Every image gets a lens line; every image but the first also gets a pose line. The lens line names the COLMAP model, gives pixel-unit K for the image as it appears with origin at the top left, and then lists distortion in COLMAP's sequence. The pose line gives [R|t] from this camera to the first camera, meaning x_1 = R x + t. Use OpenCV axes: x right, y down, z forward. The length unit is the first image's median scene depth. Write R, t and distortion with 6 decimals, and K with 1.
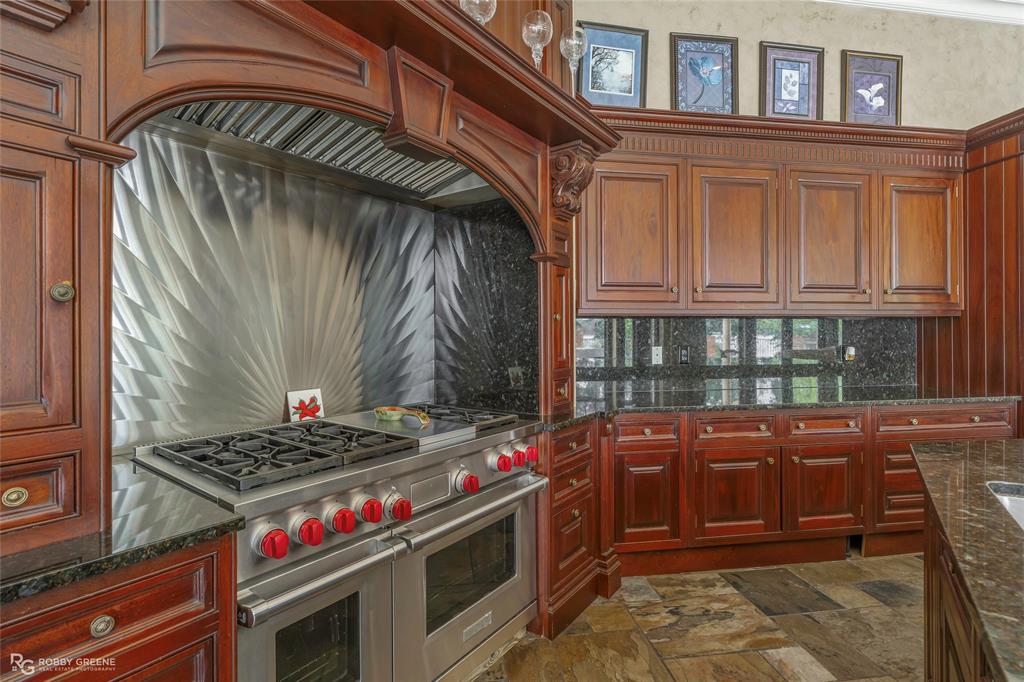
lens RADIAL K [[463.0, 0, 512.0], [0, 463.0, 341.0], [0, 0, 1]] dist [-0.000121, -0.000023]
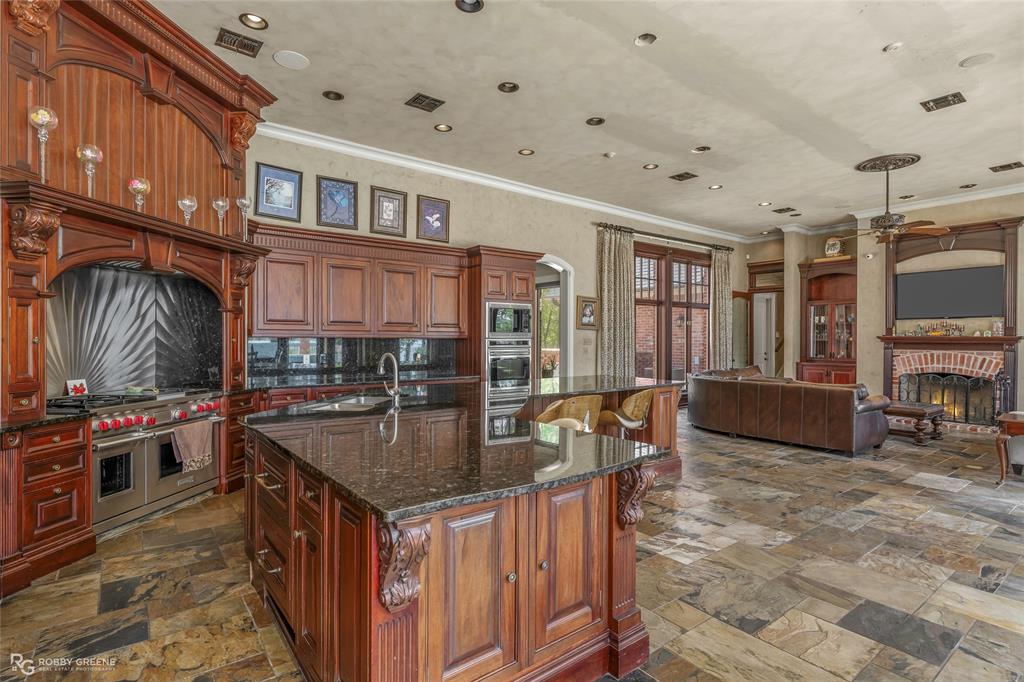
lens RADIAL K [[506.9, 0, 512.0], [0, 506.9, 341.0], [0, 0, 1]] dist [-0.002089, -0.000152]
pose [[0.874220, 0.004424, 0.485509, 0.067774], [0.001222, 0.999935, -0.011313, -0.017223], [-0.485528, 0.010483, 0.874158, -1.149613]]
